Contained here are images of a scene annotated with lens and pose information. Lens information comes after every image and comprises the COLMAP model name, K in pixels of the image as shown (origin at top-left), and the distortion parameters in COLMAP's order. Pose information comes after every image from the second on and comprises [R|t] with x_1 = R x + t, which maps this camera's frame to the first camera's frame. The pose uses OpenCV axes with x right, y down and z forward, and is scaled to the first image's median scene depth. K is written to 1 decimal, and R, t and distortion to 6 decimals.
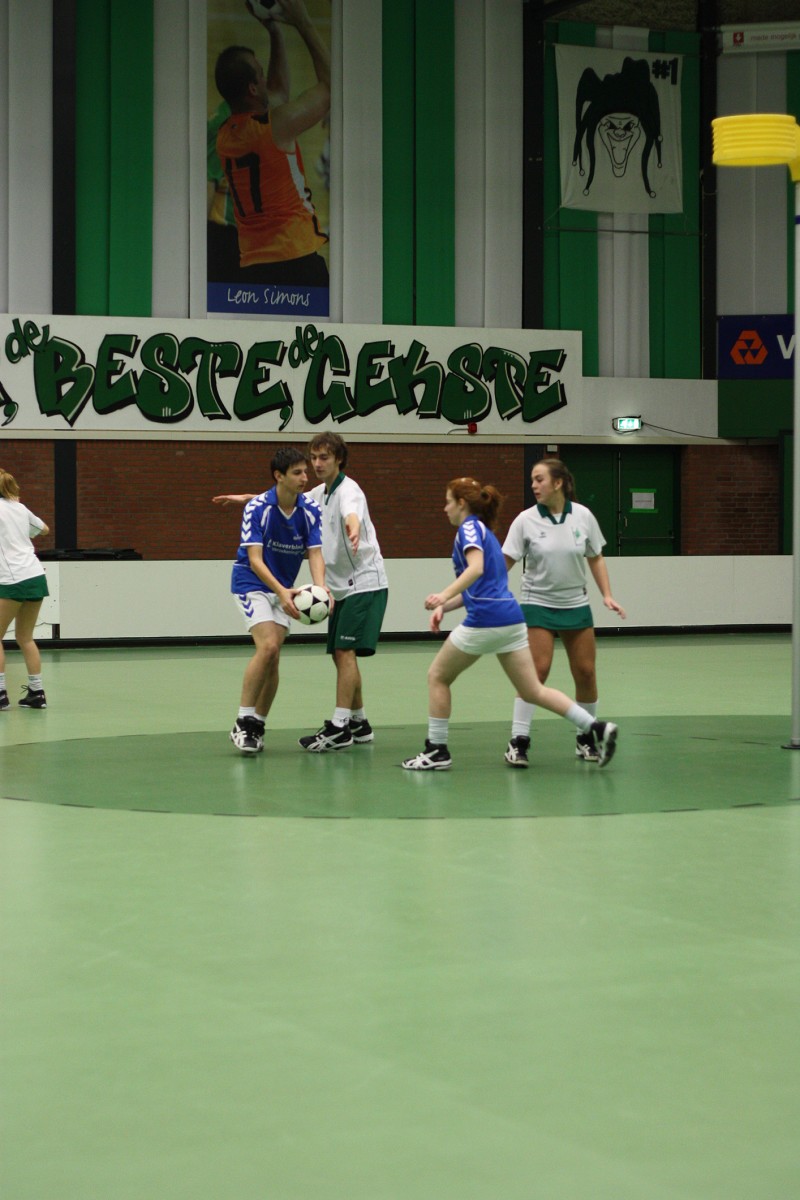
lens RADIAL K [[2857.4, 0, 406.5], [0, 2857.4, 599.9], [0, 0, 1]] dist [-0.092568, 0.000000]
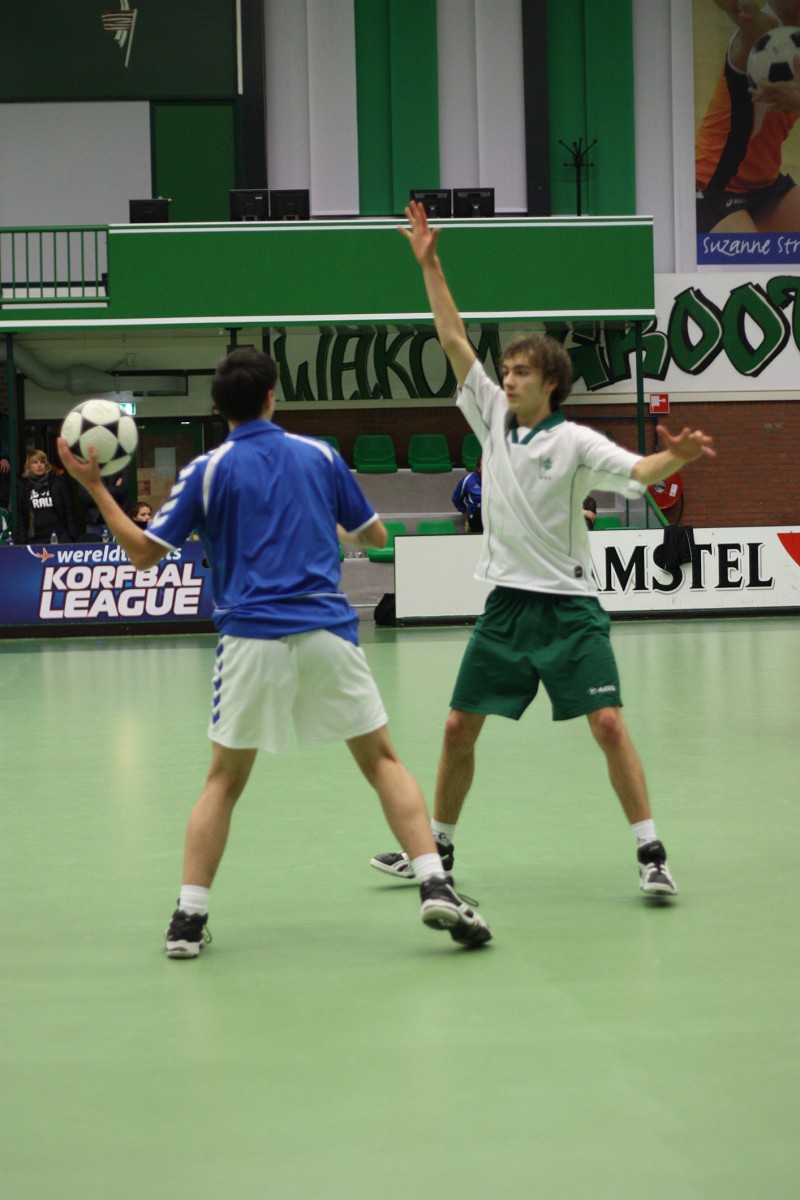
lens RADIAL K [[2857.4, 0, 405.5], [0, 2857.4, 600.5], [0, 0, 1]] dist [-0.092568, 0.000000]
pose [[0.935501, -0.005411, -0.353283, 0.171404], [0.010466, 0.999868, 0.012400, -0.003032], [0.353170, -0.015297, 0.935434, 0.084670]]
